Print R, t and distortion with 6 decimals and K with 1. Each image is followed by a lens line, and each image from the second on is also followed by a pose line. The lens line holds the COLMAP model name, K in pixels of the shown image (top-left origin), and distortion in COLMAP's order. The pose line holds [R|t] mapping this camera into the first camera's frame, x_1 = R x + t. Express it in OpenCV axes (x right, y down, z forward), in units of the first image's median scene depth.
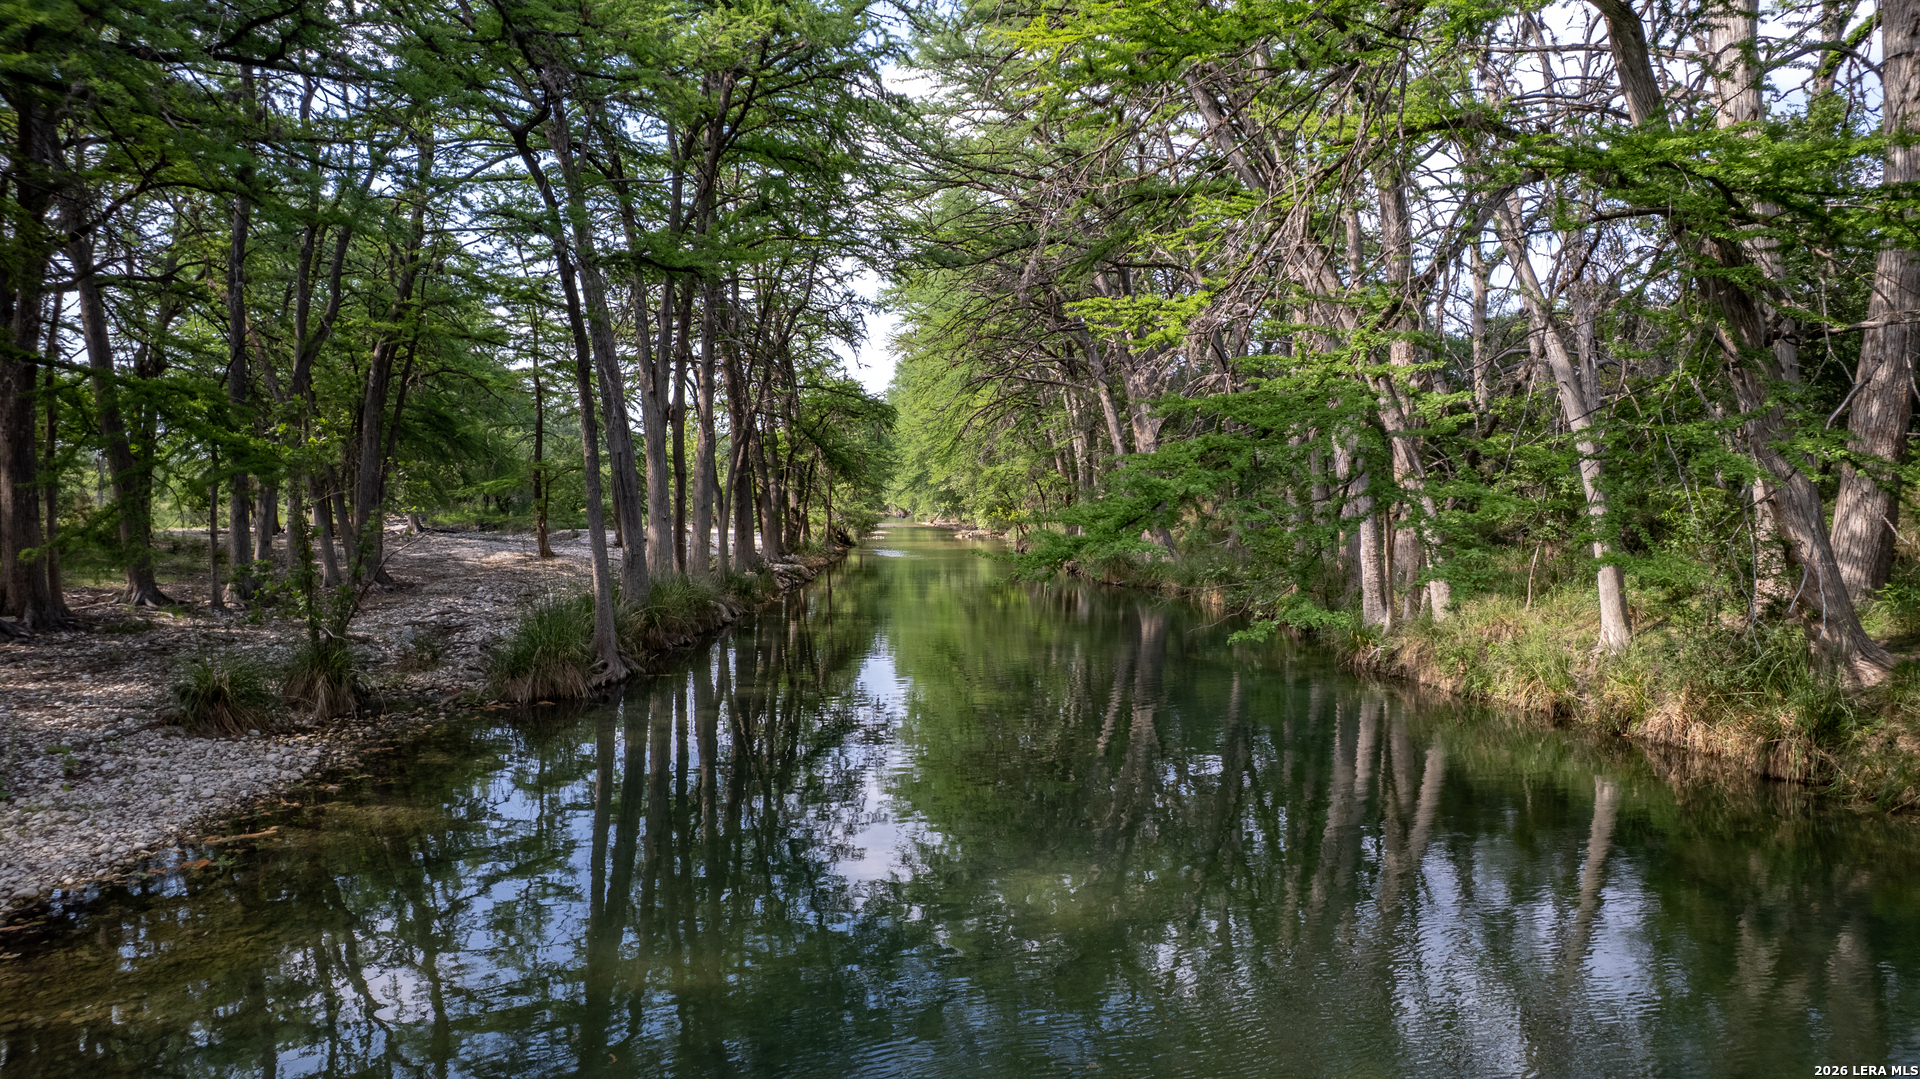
lens RADIAL K [[1244.8, 0, 963.7], [0, 1244.8, 555.2], [0, 0, 1]] dist [-0.086285, 0.084310]
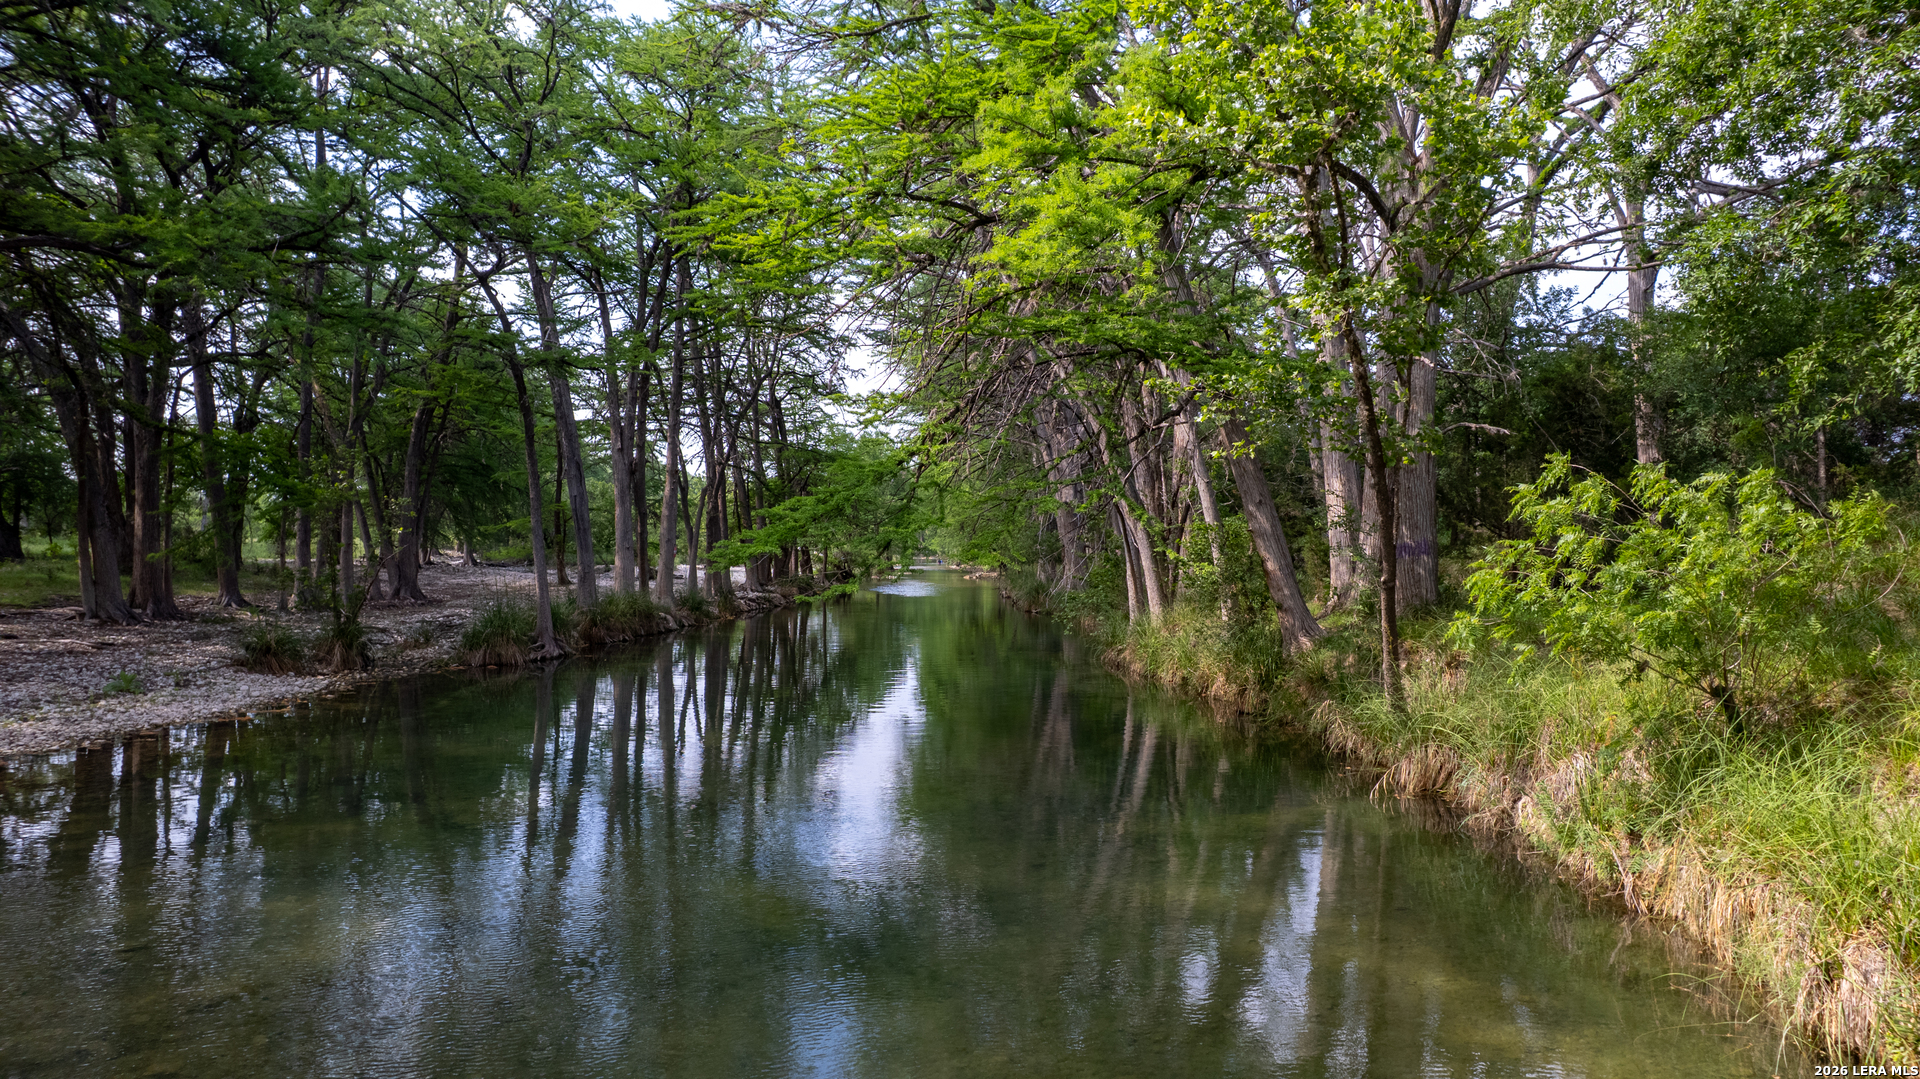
lens RADIAL K [[1244.8, 0, 963.7], [0, 1244.8, 555.2], [0, 0, 1]] dist [-0.086285, 0.084310]
pose [[0.998227, 0.010620, -0.058570, 0.191463], [-0.012871, 0.999188, -0.038186, 0.023482], [0.058117, 0.038872, 0.997553, -0.267237]]
